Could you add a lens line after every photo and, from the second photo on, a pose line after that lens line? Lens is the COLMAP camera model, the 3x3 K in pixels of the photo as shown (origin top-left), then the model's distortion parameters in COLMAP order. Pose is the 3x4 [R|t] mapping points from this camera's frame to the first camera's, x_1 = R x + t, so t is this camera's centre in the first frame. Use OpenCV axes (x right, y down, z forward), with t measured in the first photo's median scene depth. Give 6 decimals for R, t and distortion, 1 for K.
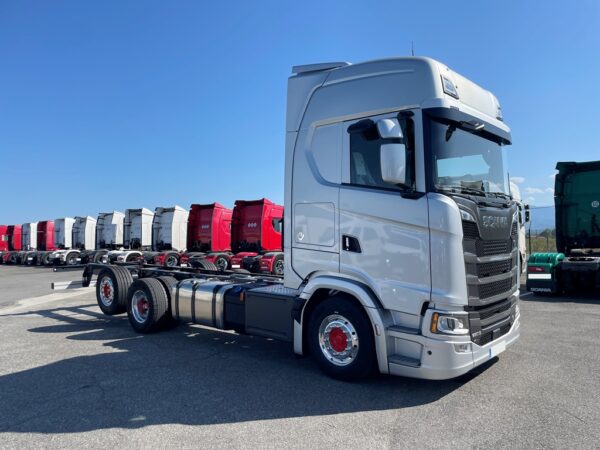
lens RADIAL K [[449.8, 0, 302.0], [0, 449.8, 228.0], [0, 0, 1]] dist [0.050452, -0.014467]
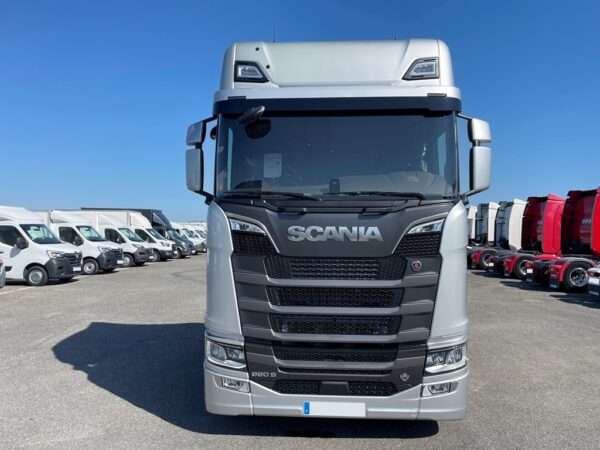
lens RADIAL K [[449.8, 0, 301.2], [0, 449.8, 223.6], [0, 0, 1]] dist [0.050452, -0.014467]
pose [[0.618604, 0.008501, -0.785657, 0.186856], [-0.002807, 0.999959, 0.008610, -0.006667], [0.785698, -0.003121, 0.618603, 0.100495]]
